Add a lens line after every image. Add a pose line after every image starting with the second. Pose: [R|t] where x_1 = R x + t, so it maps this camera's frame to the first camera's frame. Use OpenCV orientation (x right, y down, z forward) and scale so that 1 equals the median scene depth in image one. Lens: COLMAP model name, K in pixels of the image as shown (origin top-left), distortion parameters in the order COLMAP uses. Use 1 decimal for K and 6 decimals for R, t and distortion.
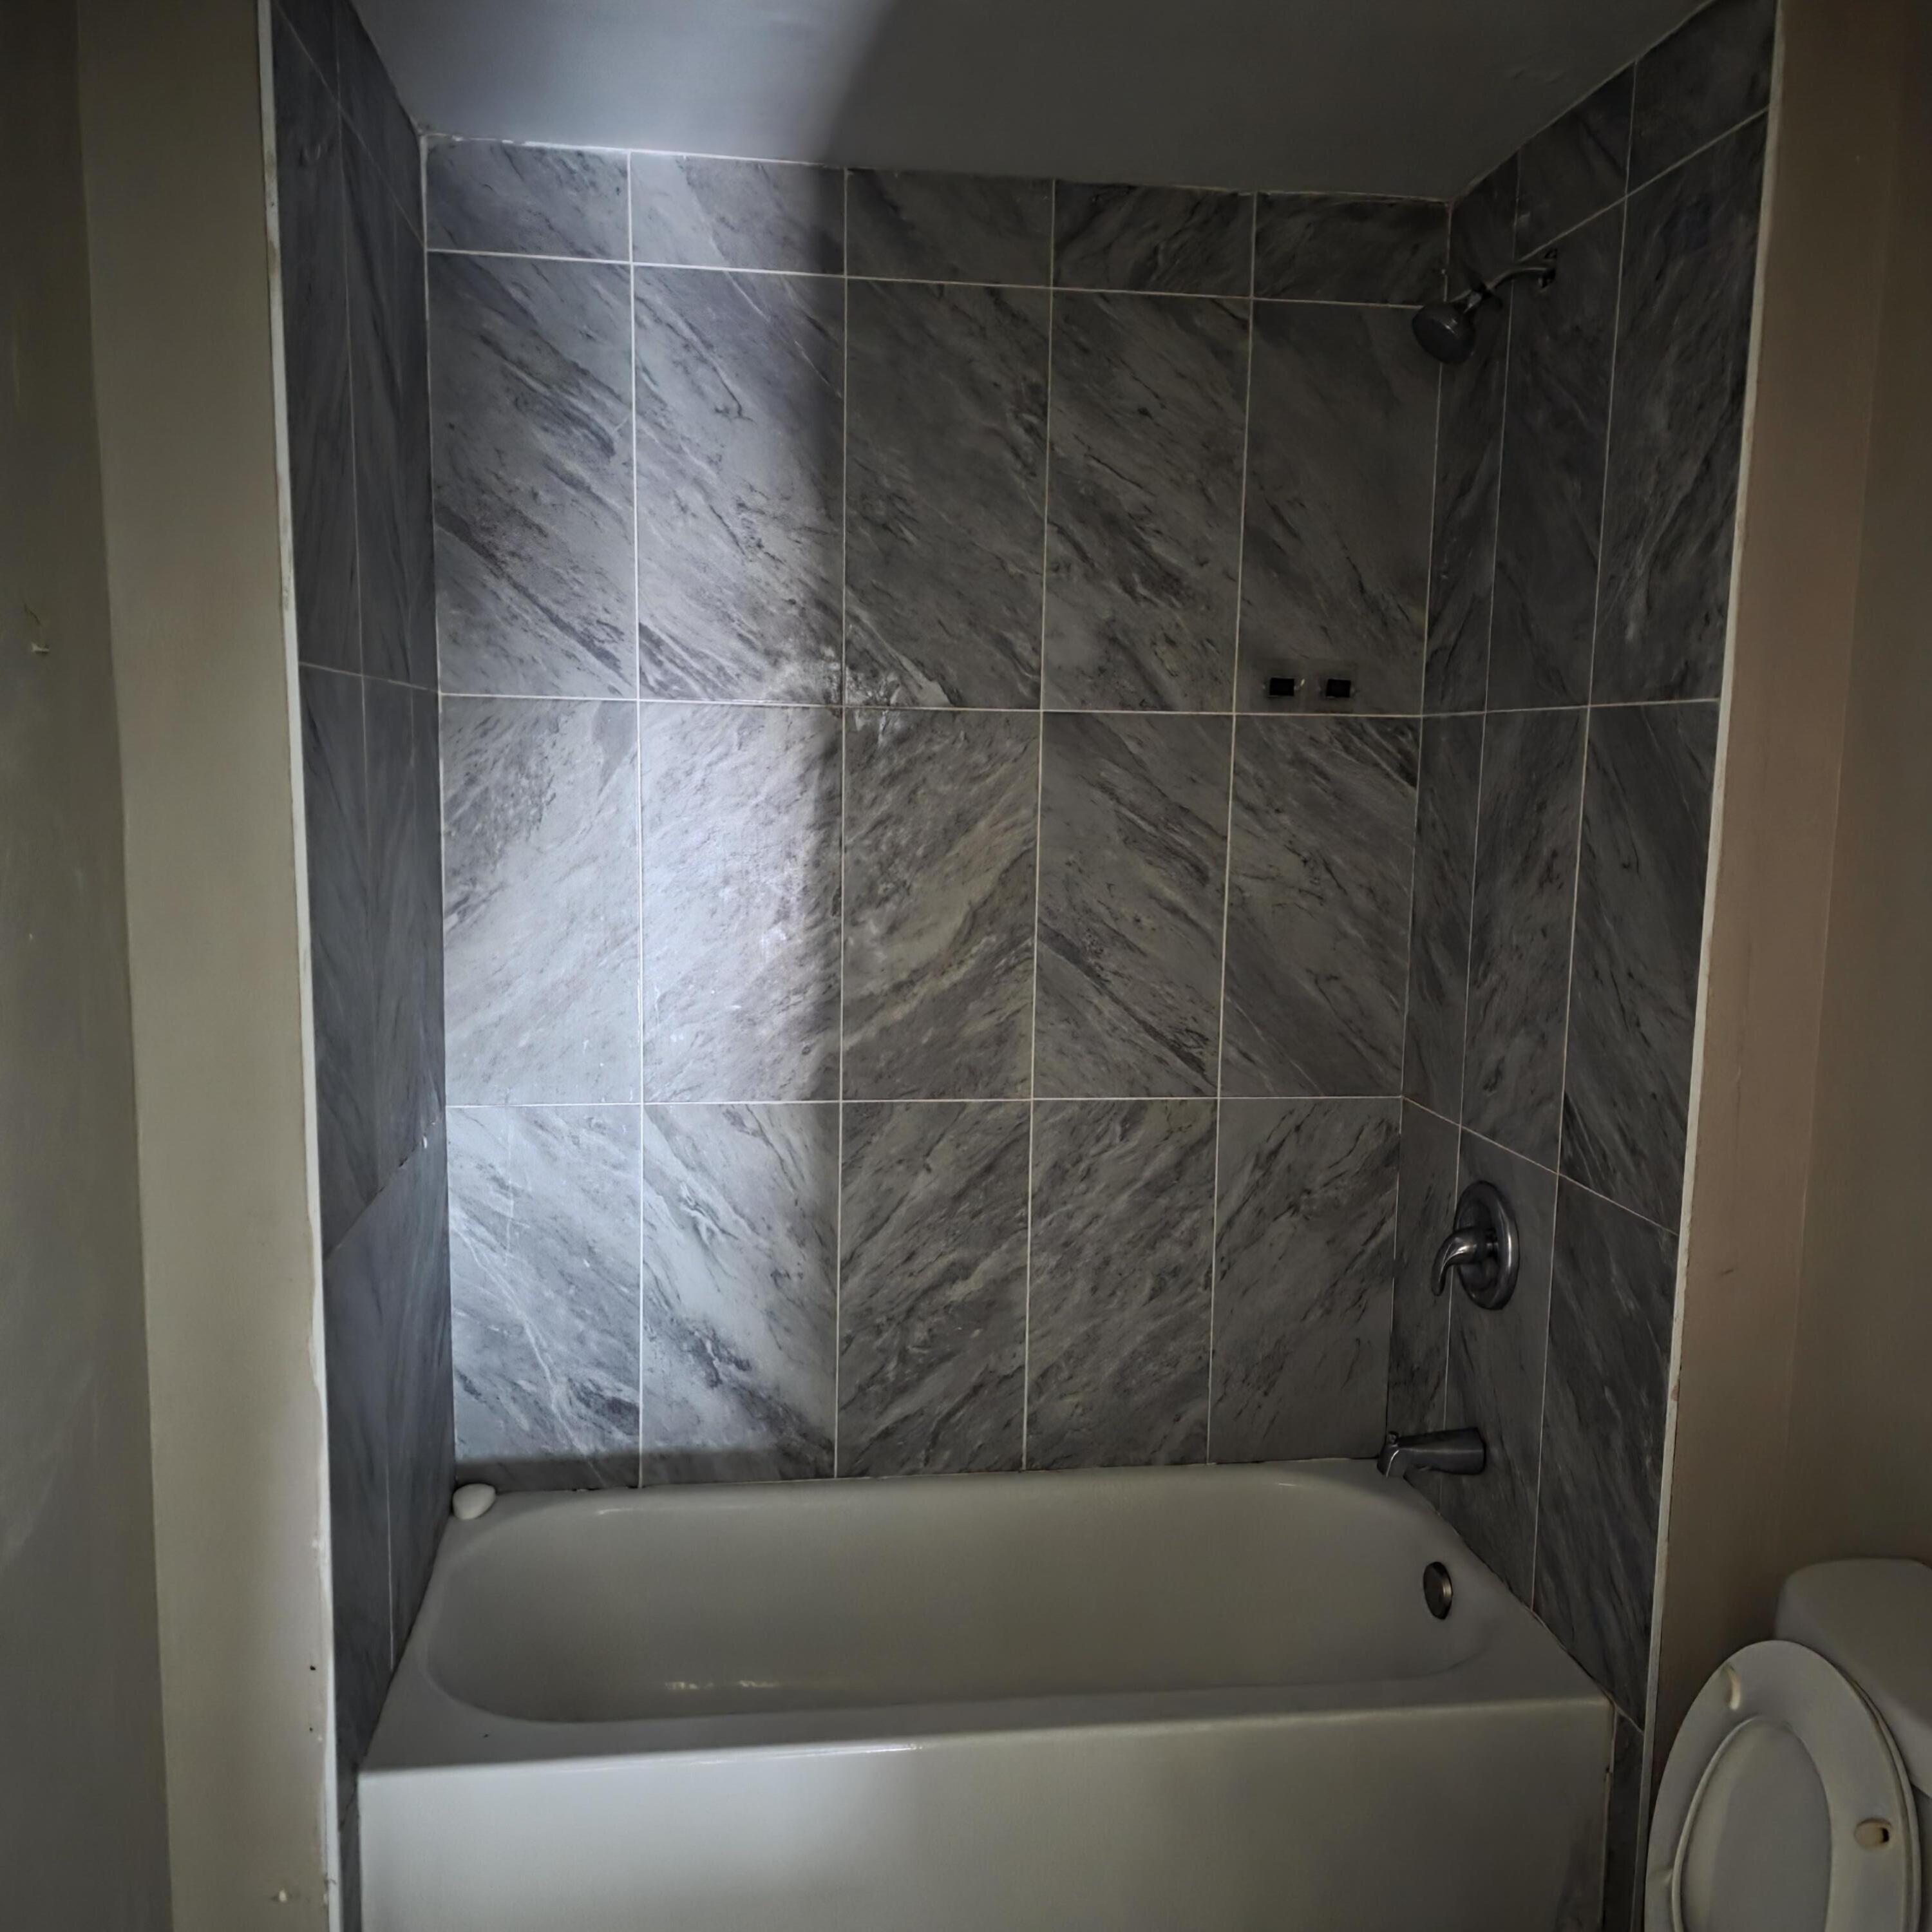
lens RADIAL K [[1745.3, 0, 965.6], [0, 1745.3, 988.7], [0, 0, 1]] dist [0.084863, -0.099498]
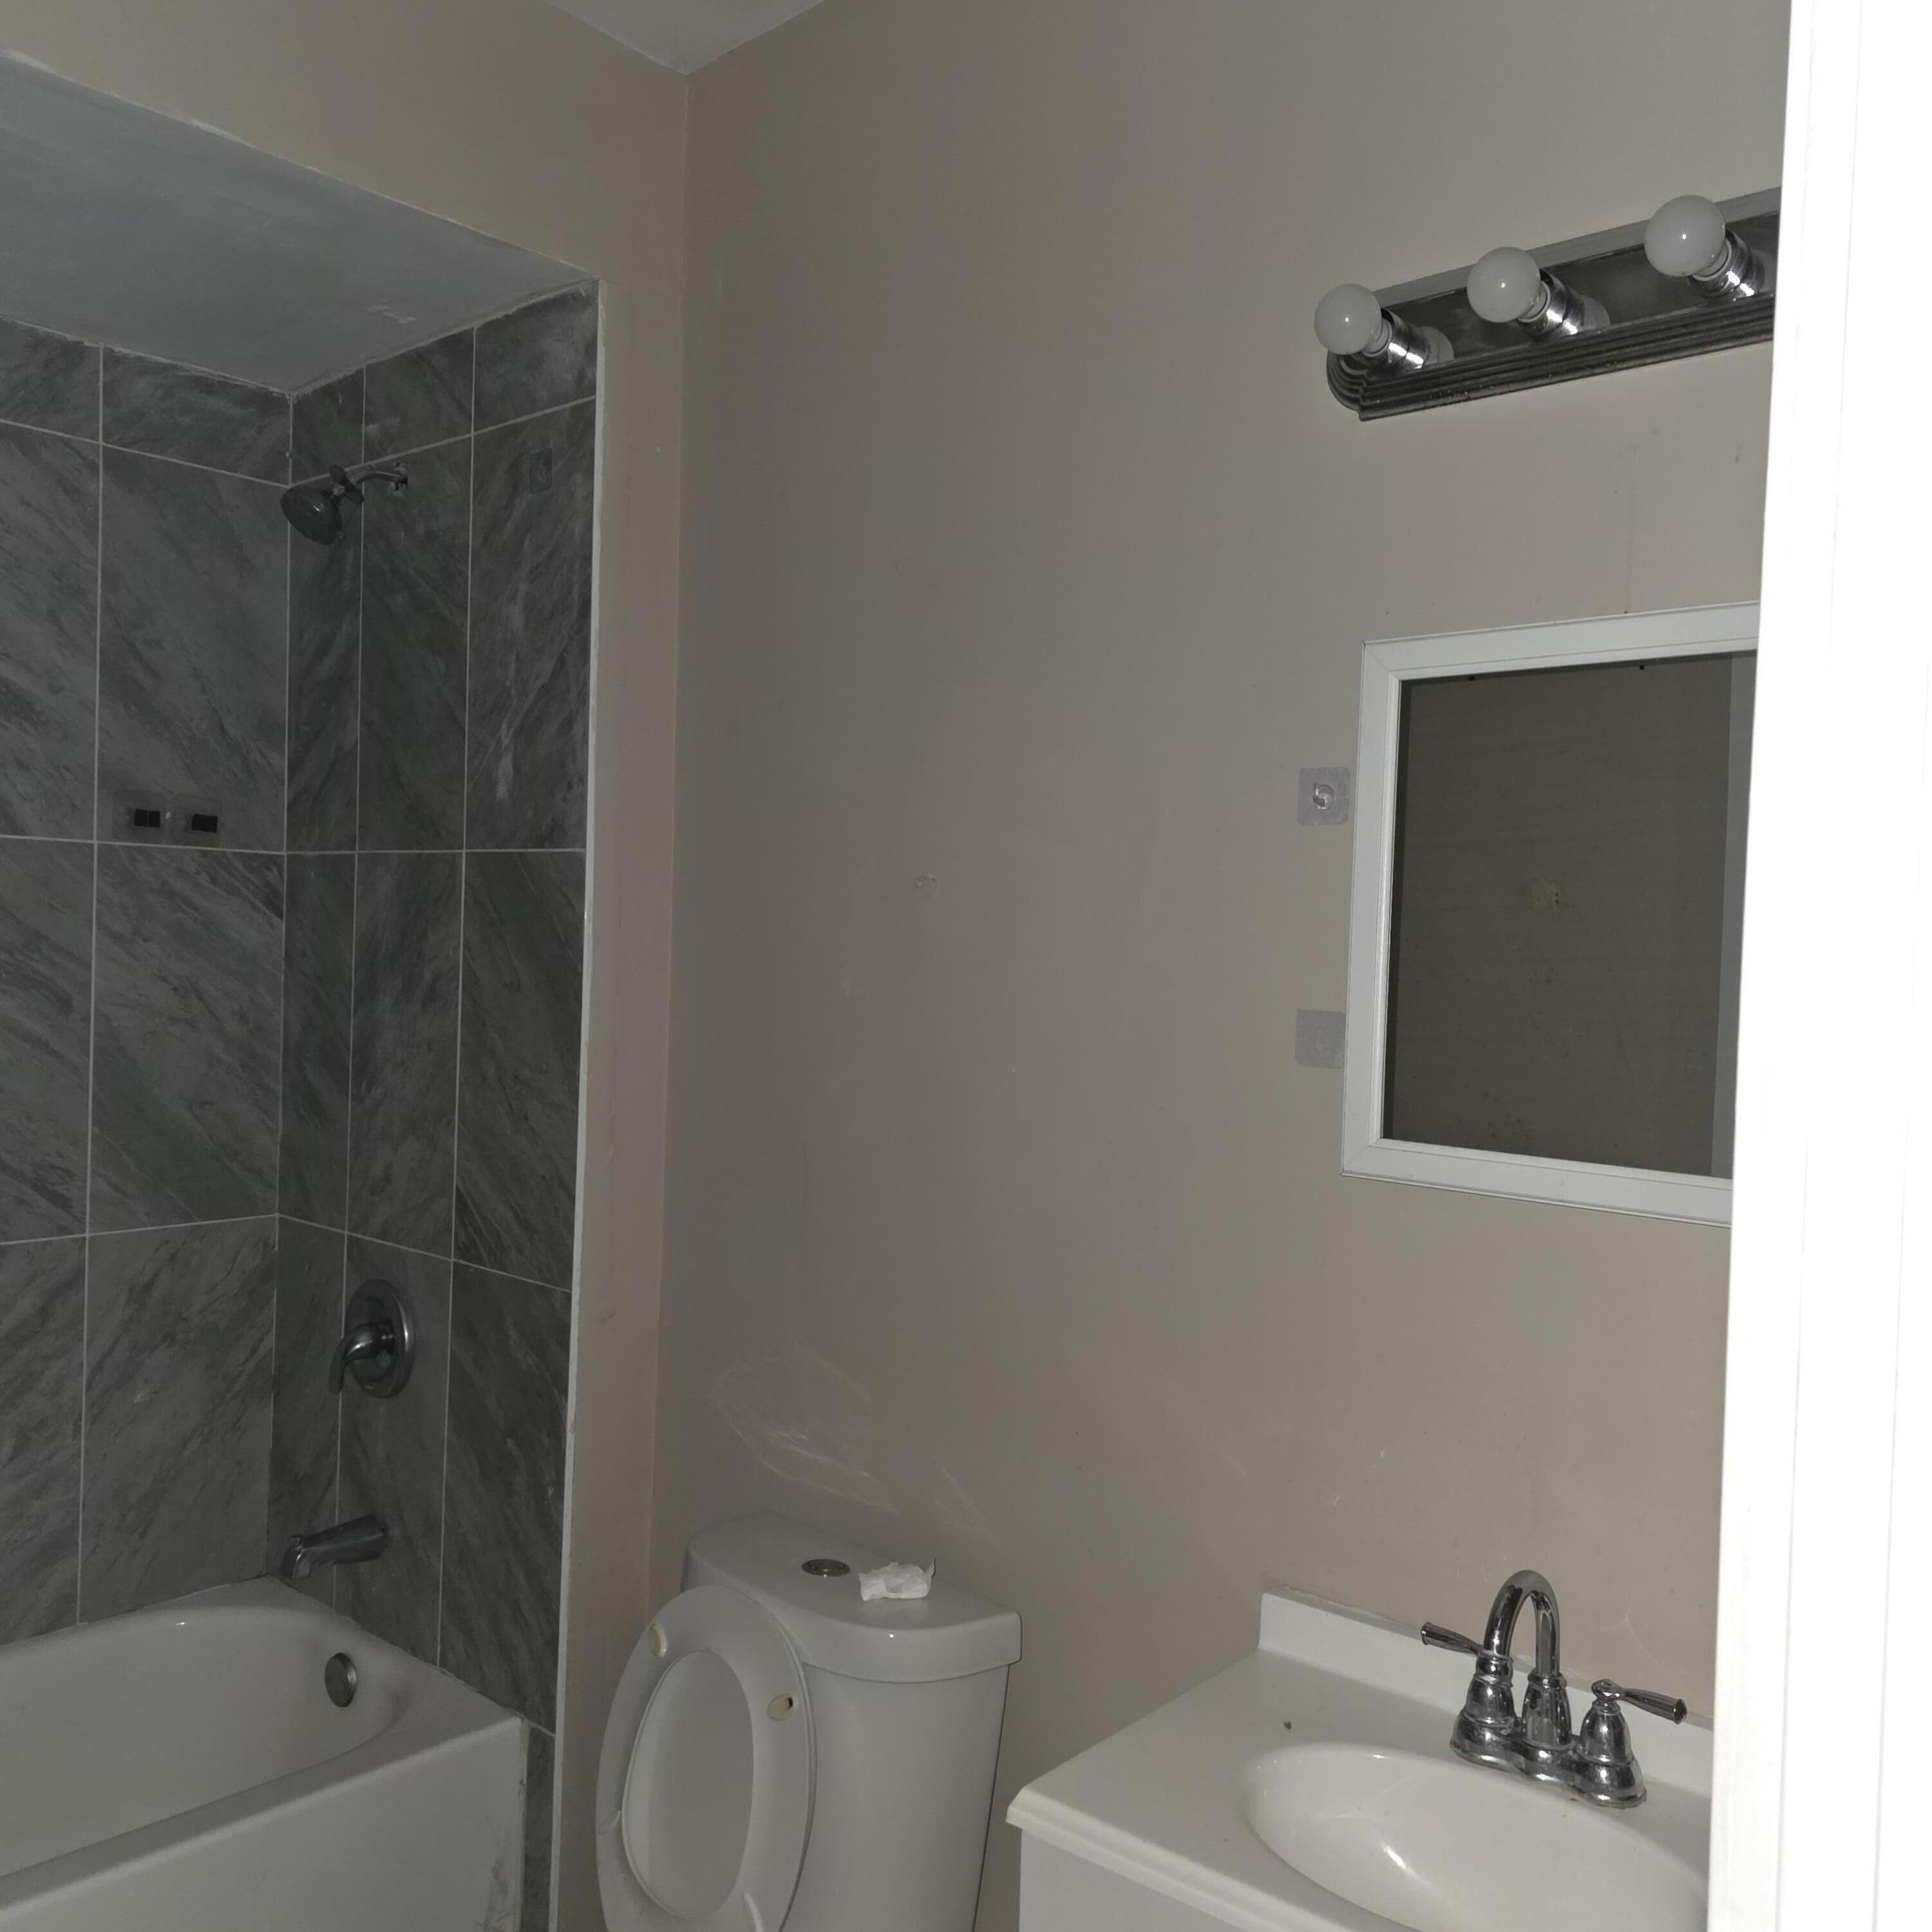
lens RADIAL K [[1723.3, 0, 966.0], [0, 1723.3, 966.0], [0, 0, 1]] dist [0.077219, -0.095590]
pose [[0.758878, -0.005139, 0.651213, -0.125467], [0.066653, 0.995331, -0.069818, 0.015961], [-0.647813, 0.096388, 0.755677, -0.065784]]
